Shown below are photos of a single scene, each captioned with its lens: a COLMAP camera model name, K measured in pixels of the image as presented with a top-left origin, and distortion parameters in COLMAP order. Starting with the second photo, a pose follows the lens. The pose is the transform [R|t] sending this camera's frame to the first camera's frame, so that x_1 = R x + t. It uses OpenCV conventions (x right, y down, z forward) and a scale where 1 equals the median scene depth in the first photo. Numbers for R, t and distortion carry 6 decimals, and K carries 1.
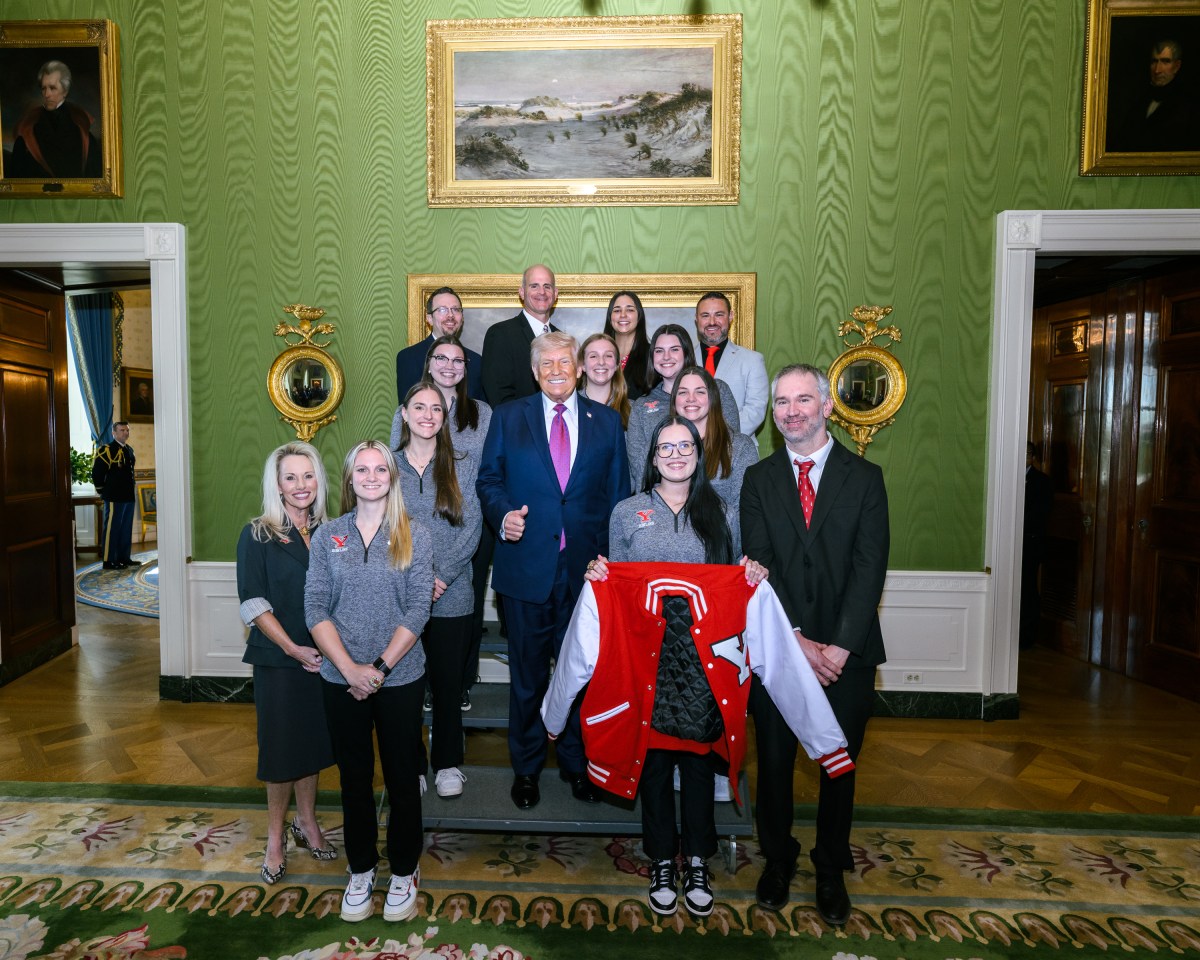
lens RADIAL K [[664.6, 0, 600.0], [0, 664.6, 480.0], [0, 0, 1]] dist [0.001463, 0.000402]
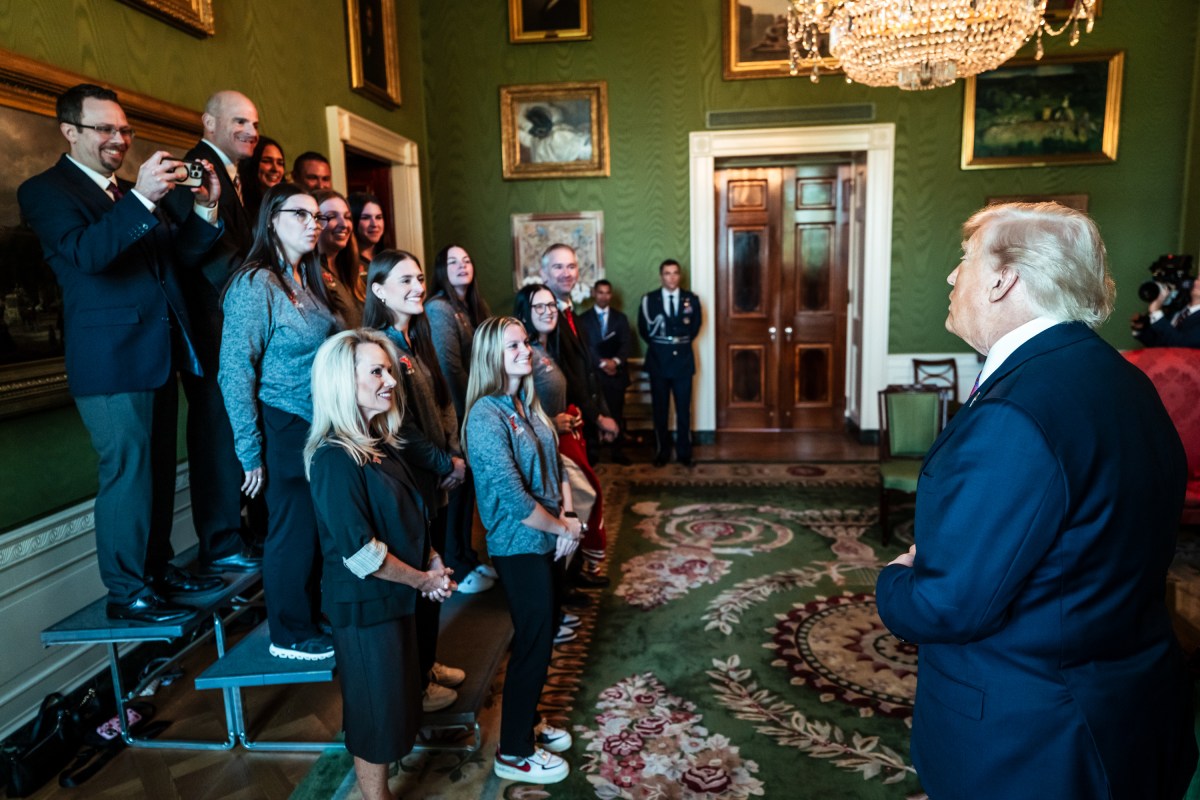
lens RADIAL K [[789.9, 0, 600.0], [0, 789.9, 400.0], [0, 0, 1]] dist [-0.002316, 0.001048]
pose [[0.059663, -0.168668, 0.983866, -0.883744], [0.107426, 0.980982, 0.161659, -0.061176], [-0.992421, 0.096048, 0.076647, 0.468831]]
